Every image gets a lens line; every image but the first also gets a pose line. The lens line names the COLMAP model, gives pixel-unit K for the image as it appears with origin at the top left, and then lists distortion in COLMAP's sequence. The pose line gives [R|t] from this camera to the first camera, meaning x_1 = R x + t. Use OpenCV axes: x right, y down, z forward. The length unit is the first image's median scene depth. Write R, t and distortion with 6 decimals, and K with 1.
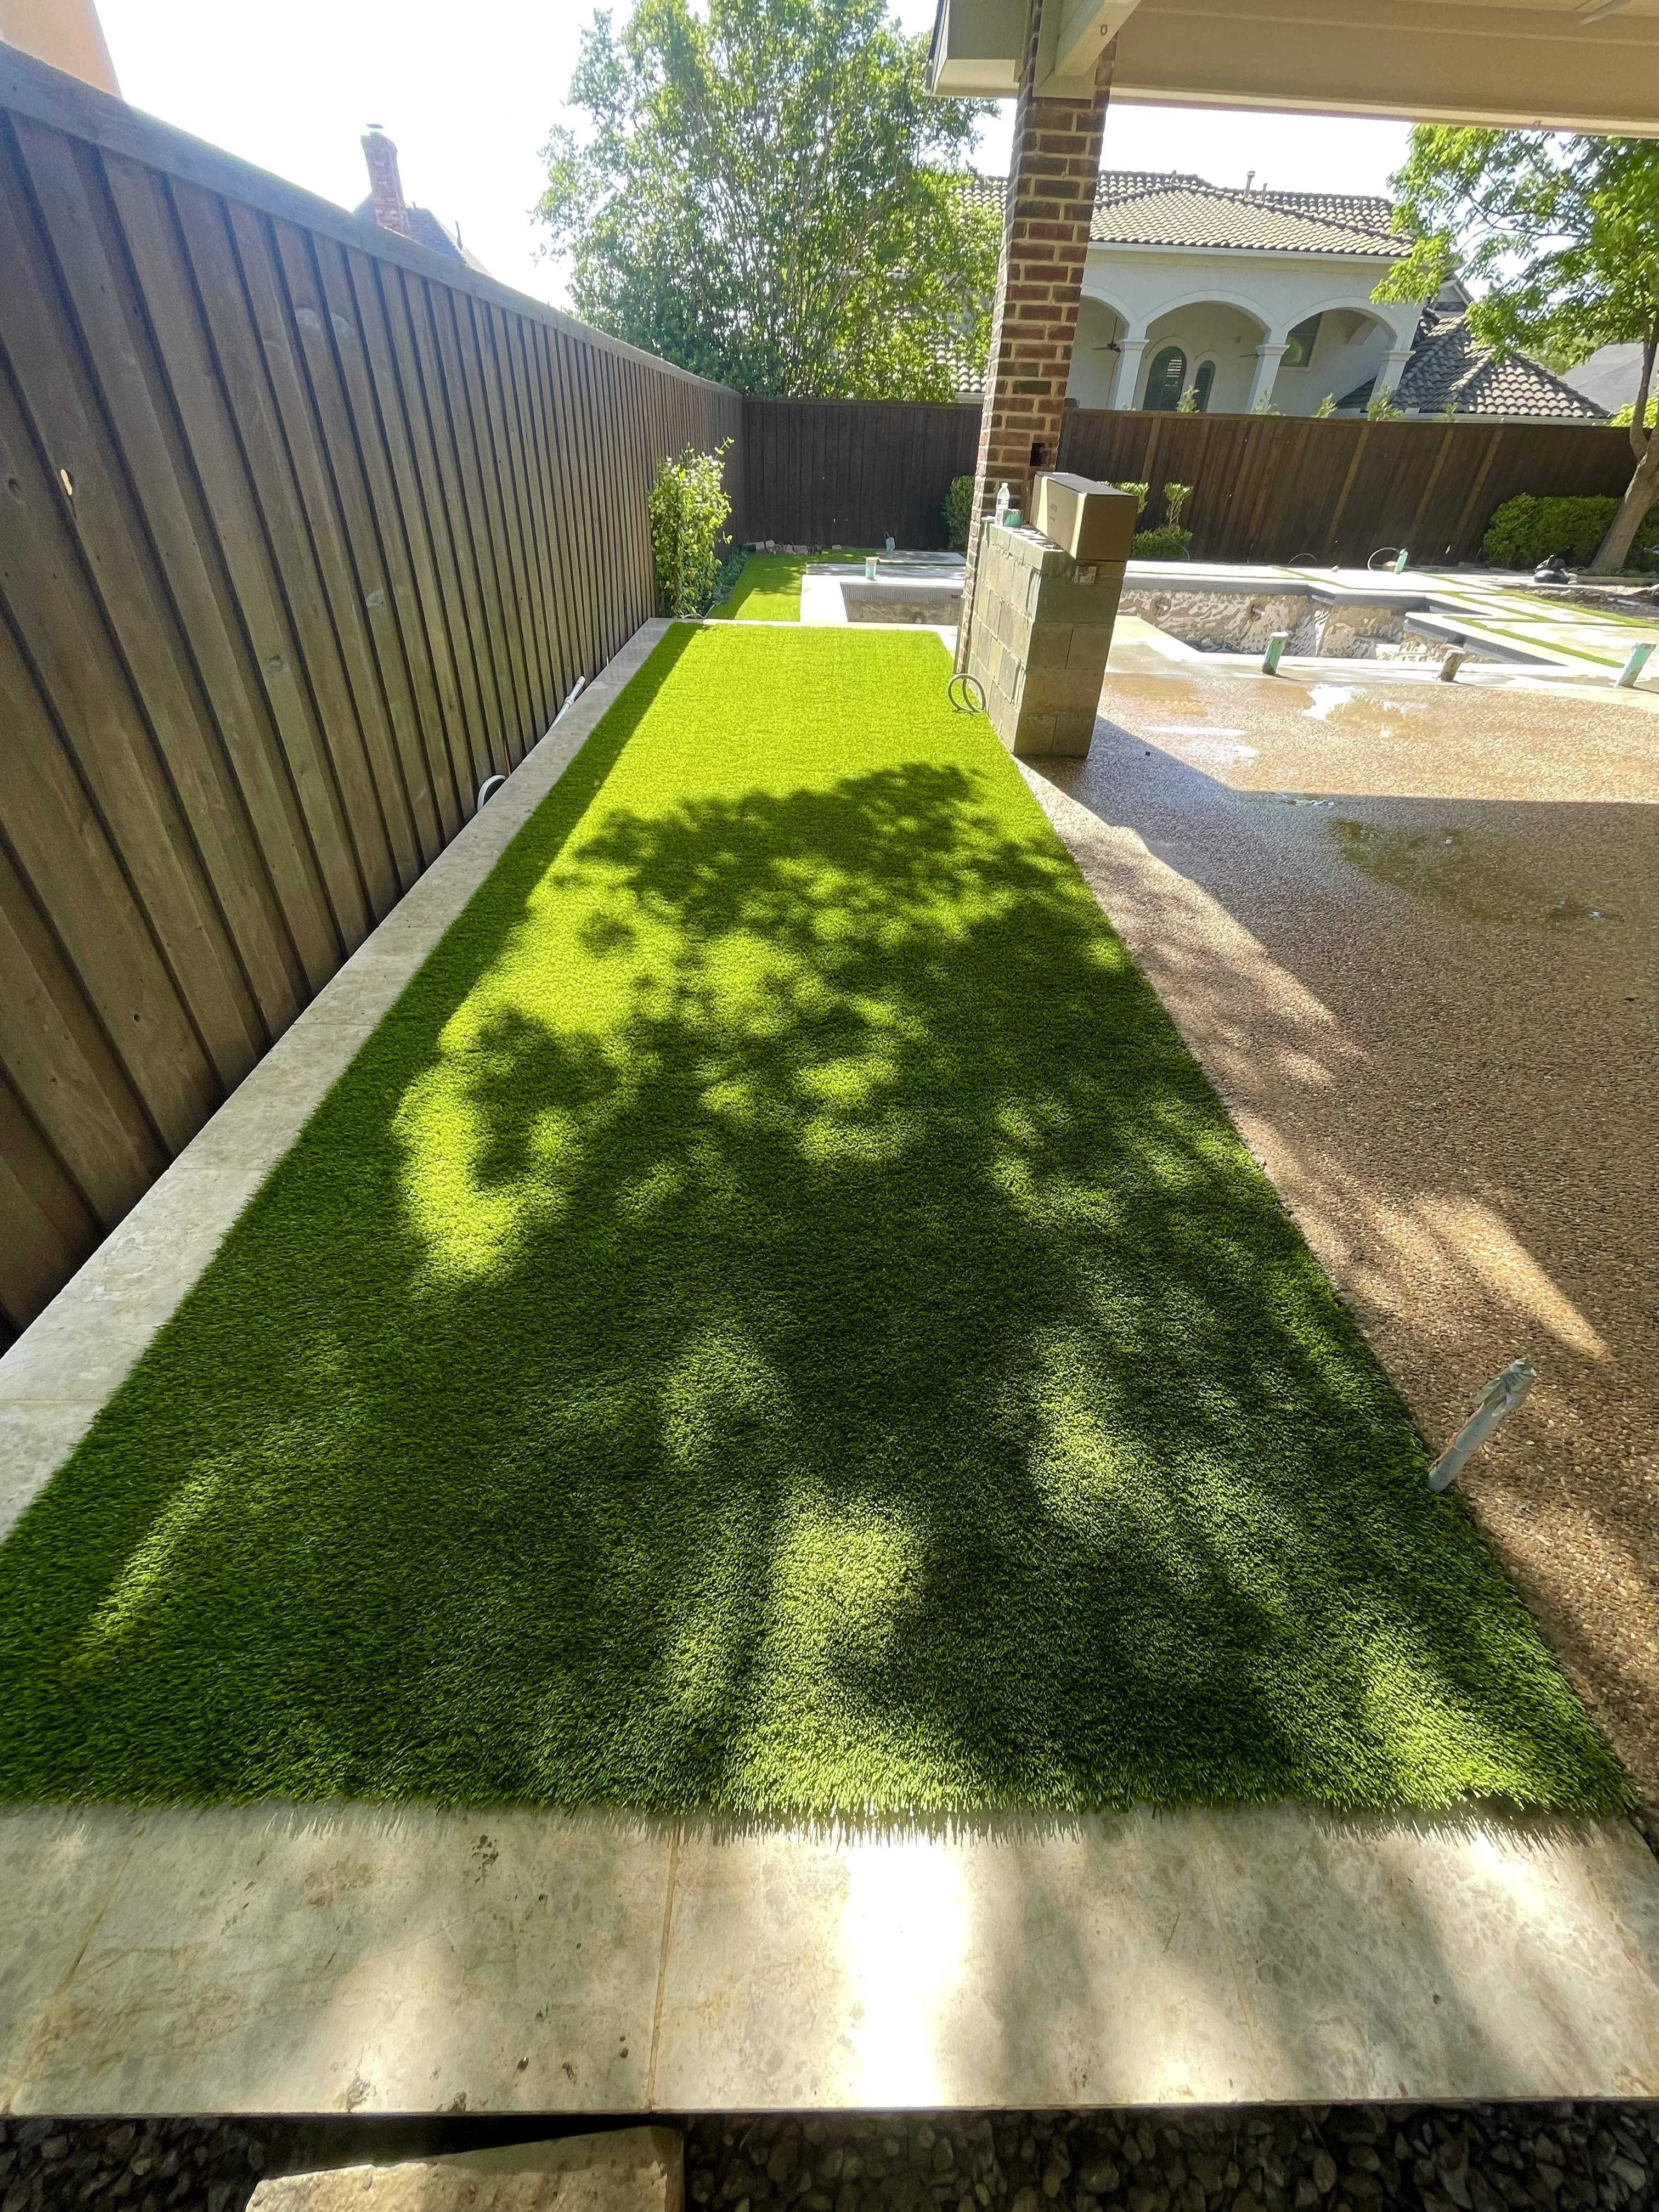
lens RADIAL K [[894.6, 0, 829.5], [0, 894.6, 1106.0], [0, 0, 1]] dist [0.000468, 0.000270]
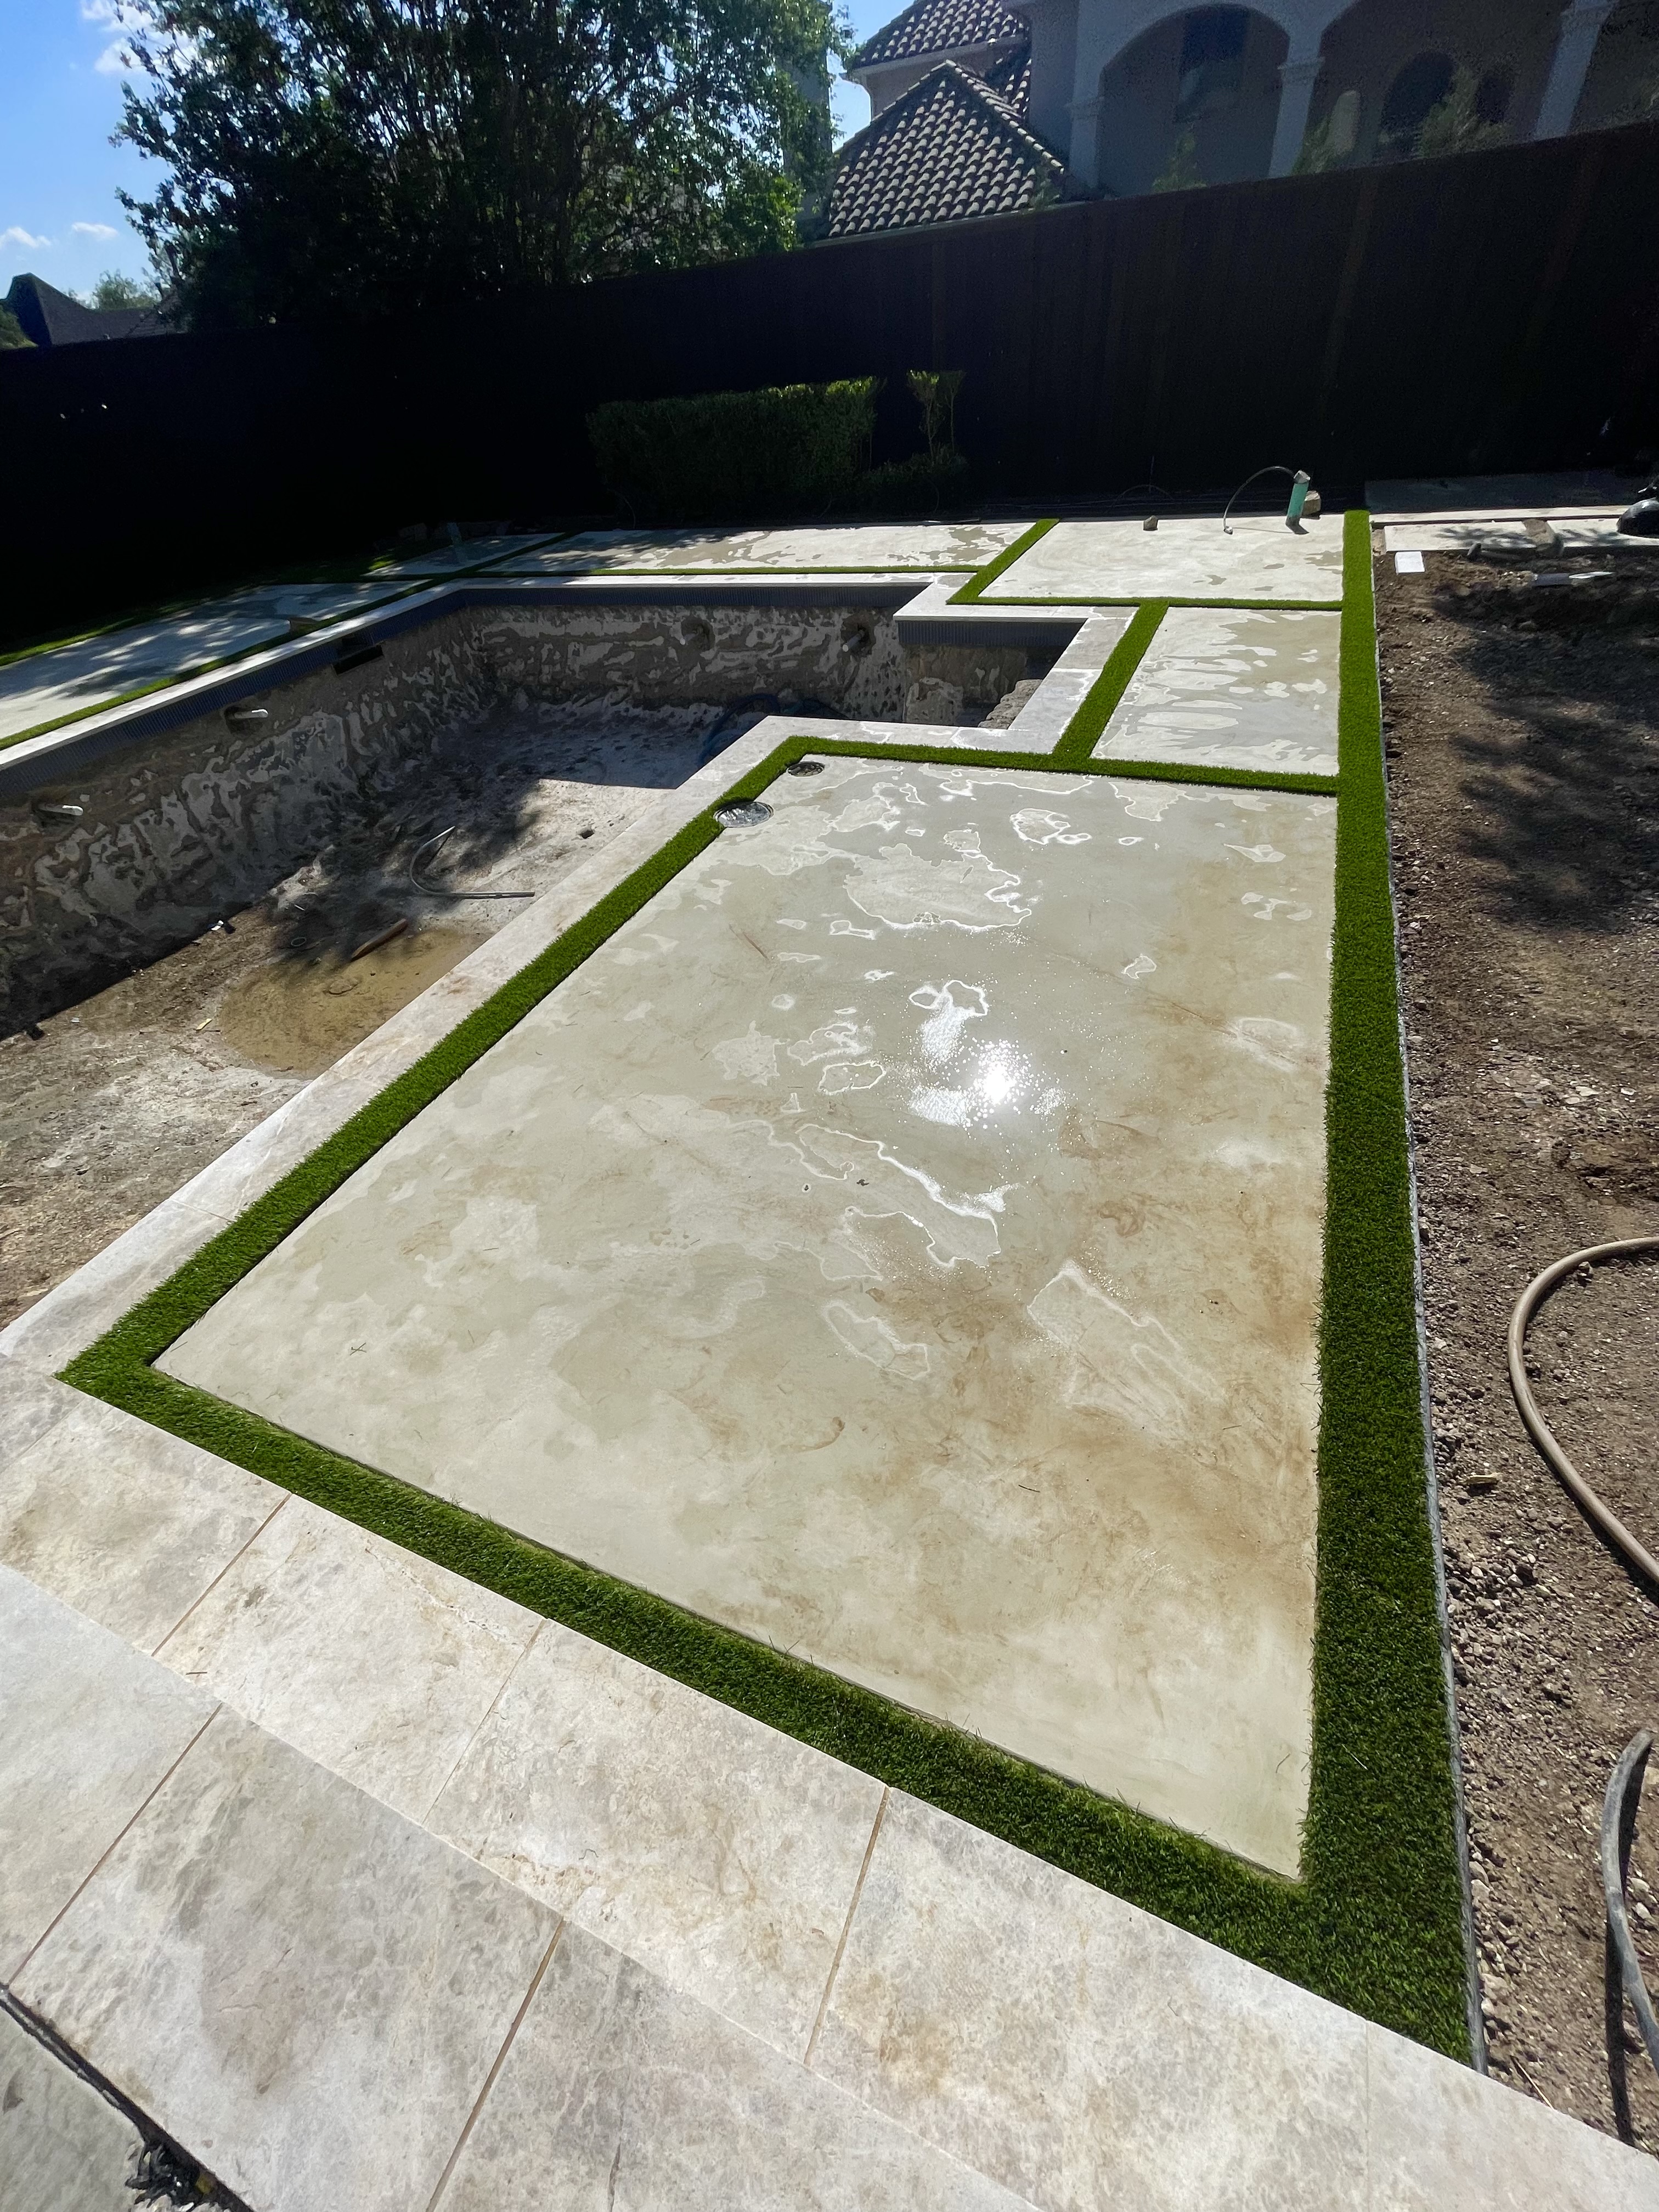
lens RADIAL K [[894.6, 0, 829.5], [0, 894.6, 1106.0], [0, 0, 1]] dist [0.000468, 0.000270]
pose [[0.909866, 0.176744, -0.375373, 0.701828], [-0.141004, 0.982602, 0.120879, -0.342780], [0.390207, -0.057055, 0.918958, 0.493096]]
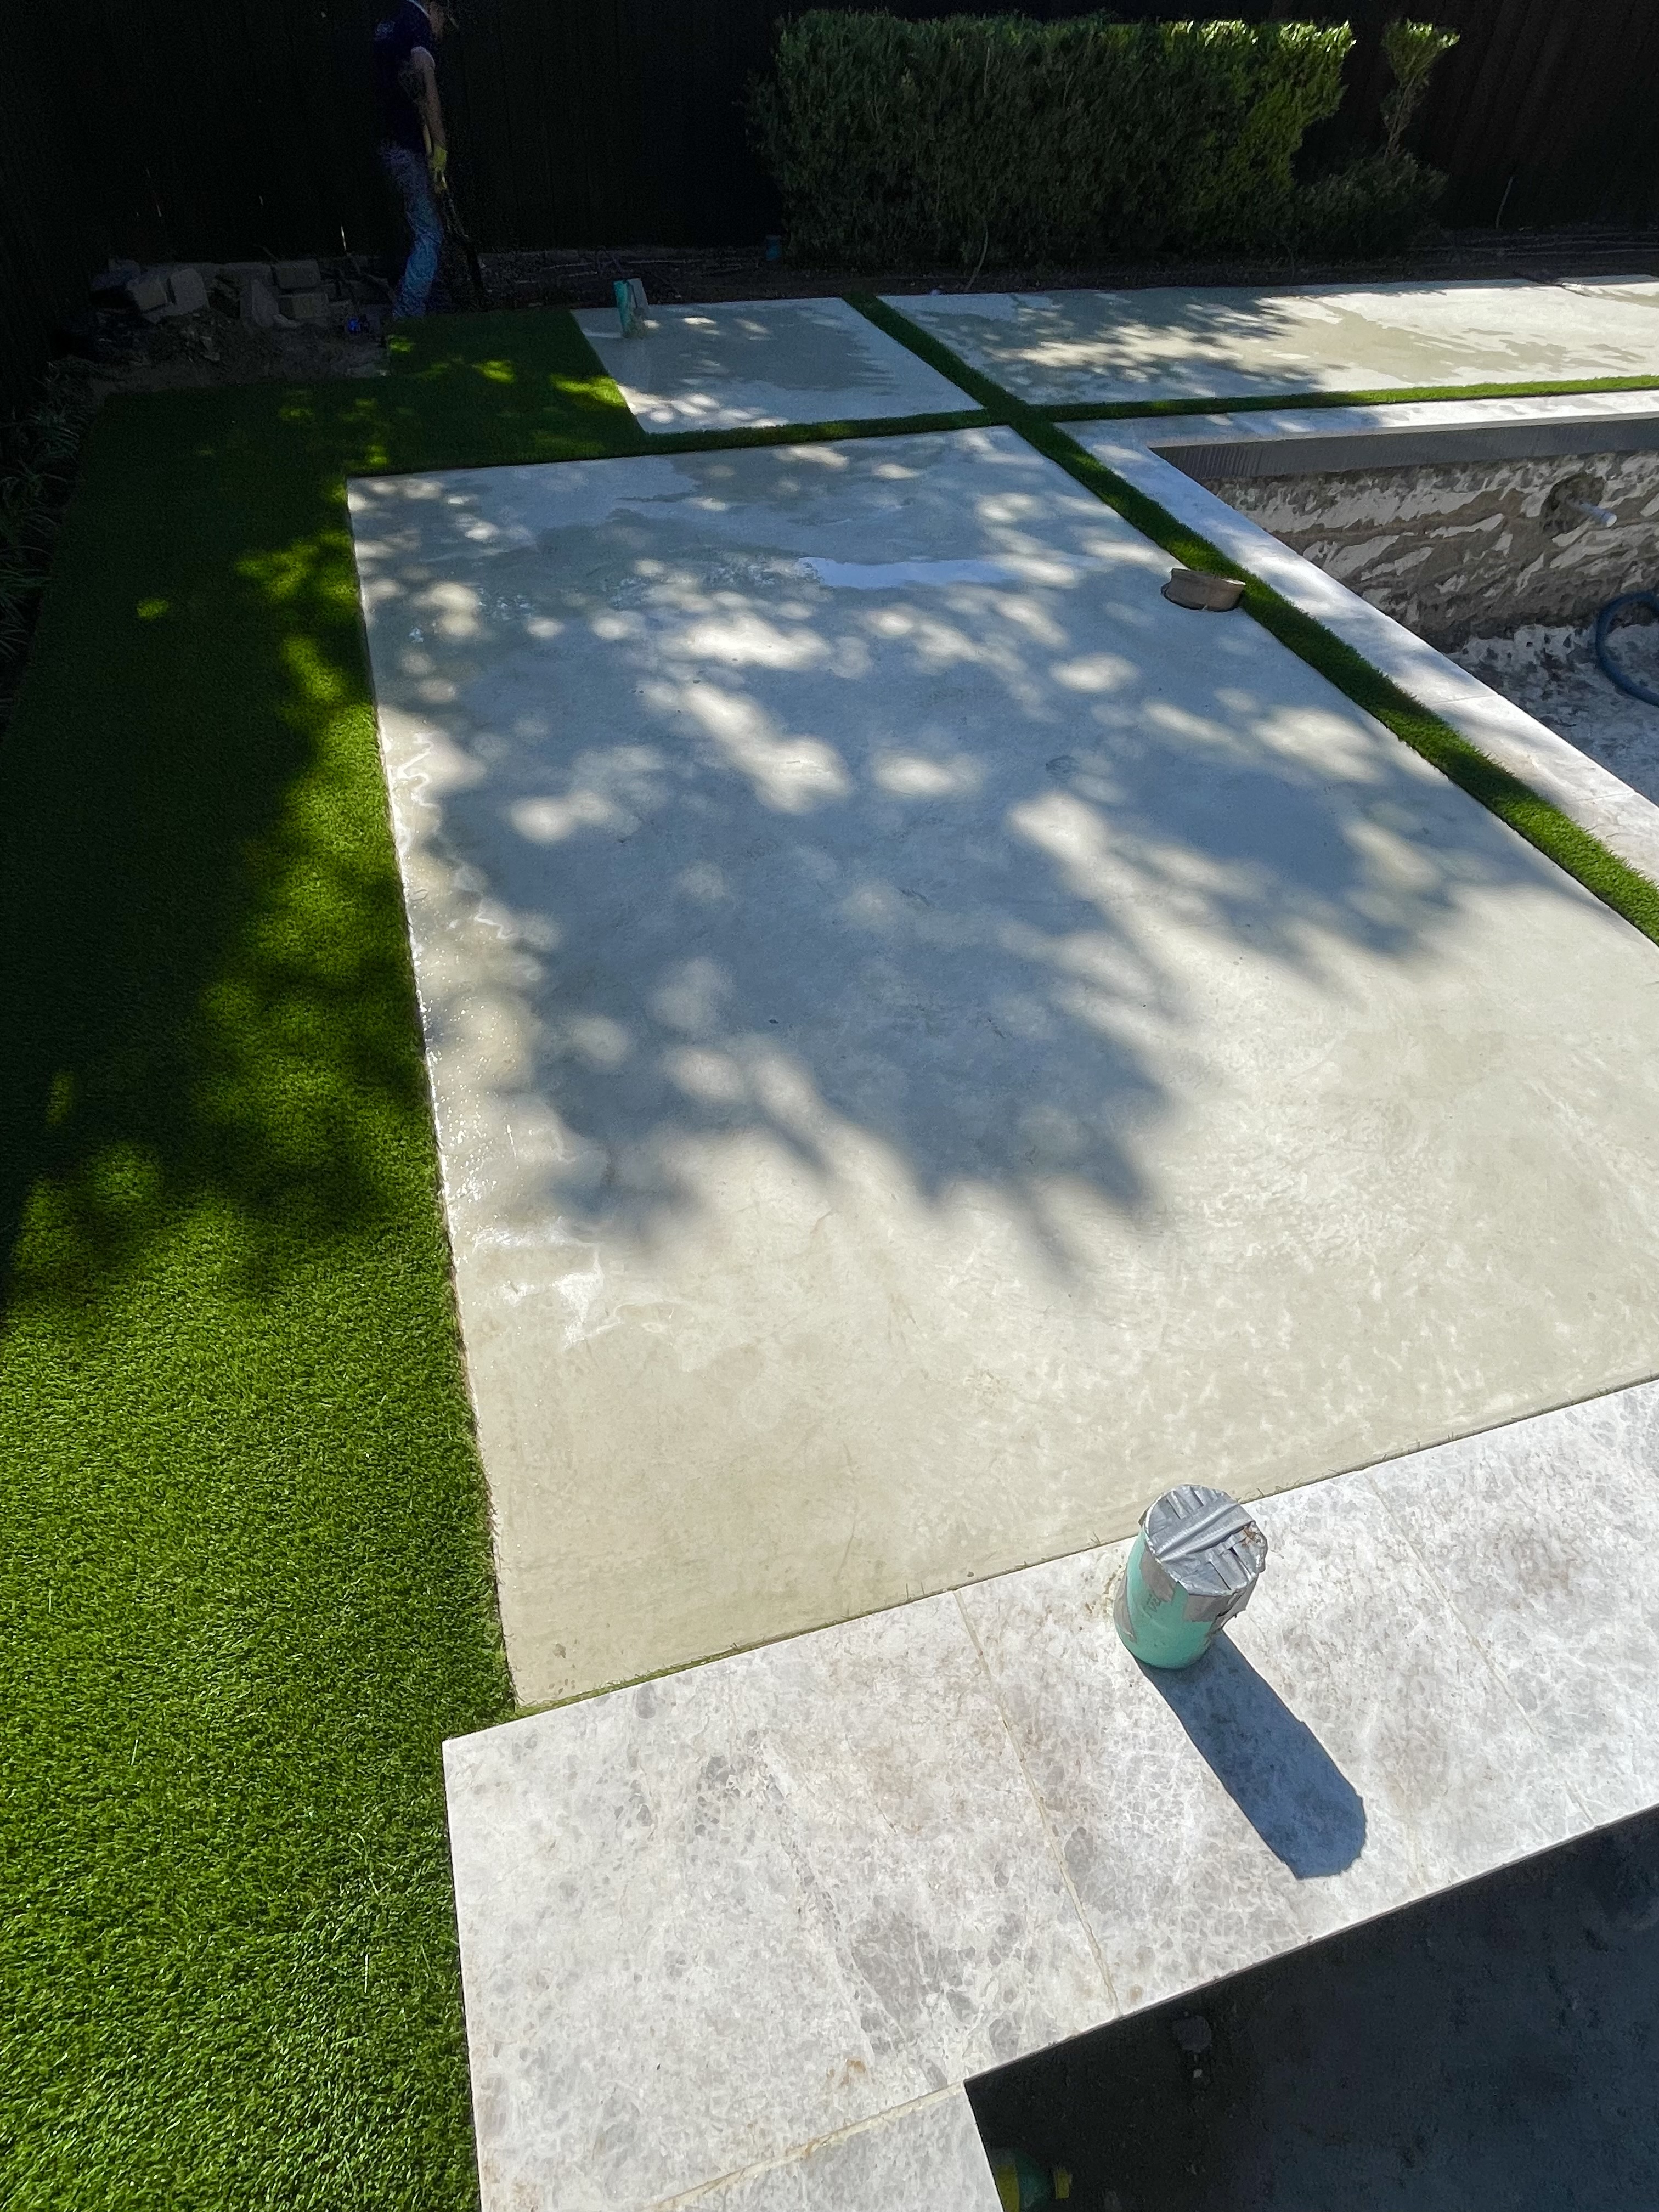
lens RADIAL K [[1224.9, 0, 829.5], [0, 1224.9, 1106.0], [0, 0, 1]] dist [-0.046423, 0.000173]
pose [[0.960397, -0.211512, 0.181382, 0.015606], [0.175651, 0.964916, 0.195152, -0.479899], [-0.216295, -0.155563, 0.963855, 0.632232]]
